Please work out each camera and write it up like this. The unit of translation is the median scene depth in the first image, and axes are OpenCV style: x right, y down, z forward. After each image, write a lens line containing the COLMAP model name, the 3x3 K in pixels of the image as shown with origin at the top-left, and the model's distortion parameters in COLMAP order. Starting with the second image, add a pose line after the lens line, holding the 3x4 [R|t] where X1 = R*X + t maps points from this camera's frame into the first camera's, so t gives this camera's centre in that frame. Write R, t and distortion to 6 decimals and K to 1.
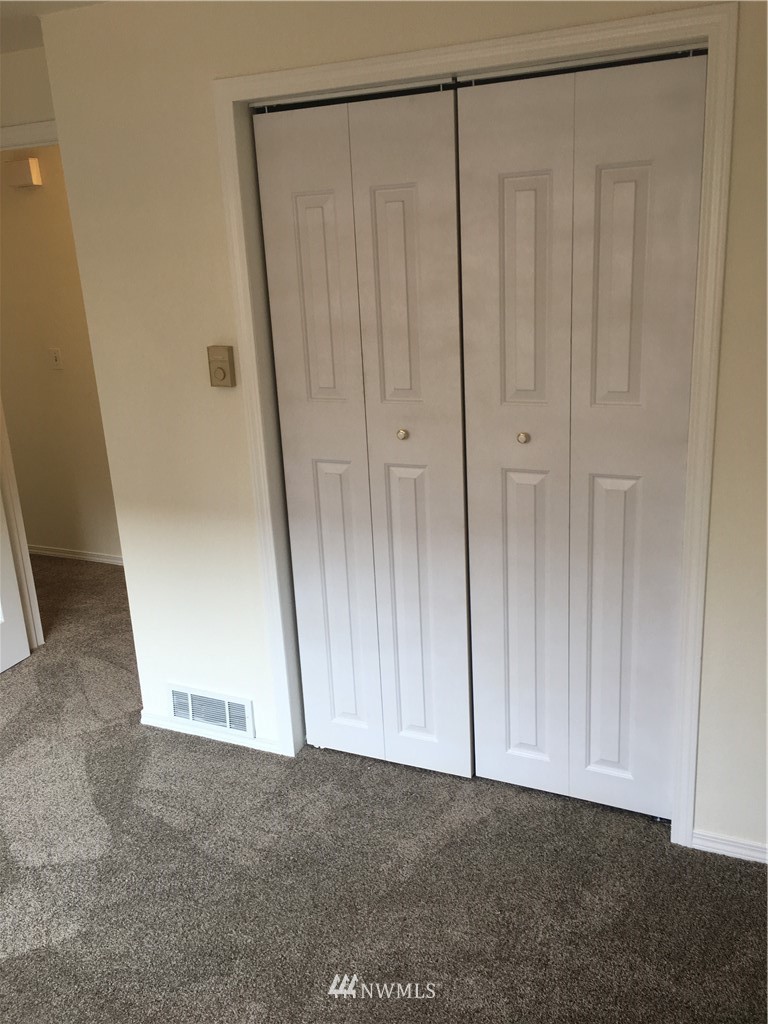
lens RADIAL K [[874.4, 0, 407.2], [0, 874.4, 496.6], [0, 0, 1]] dist [0.066918, -0.117197]
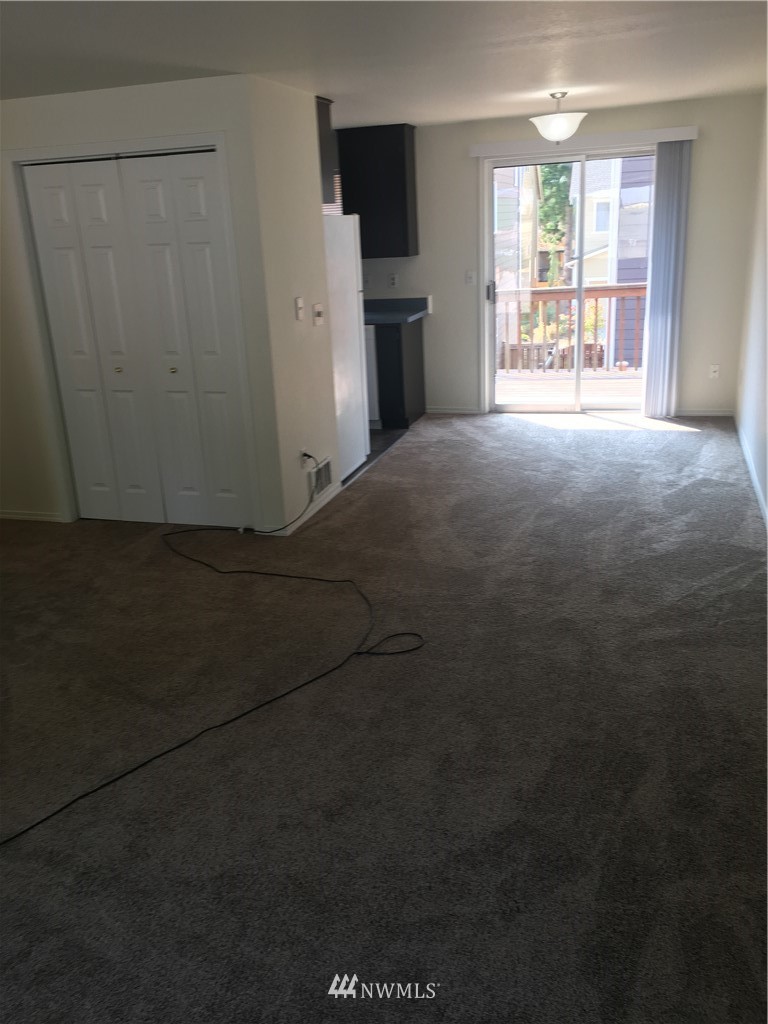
lens RADIAL K [[874.4, 0, 389.7], [0, 874.4, 510.9], [0, 0, 1]] dist [0.066918, -0.117197]
pose [[0.993094, 0.004548, 0.117234, 0.322886], [-0.000127, 0.999289, -0.037695, 0.370501], [-0.117323, 0.037419, 0.992389, -0.908784]]
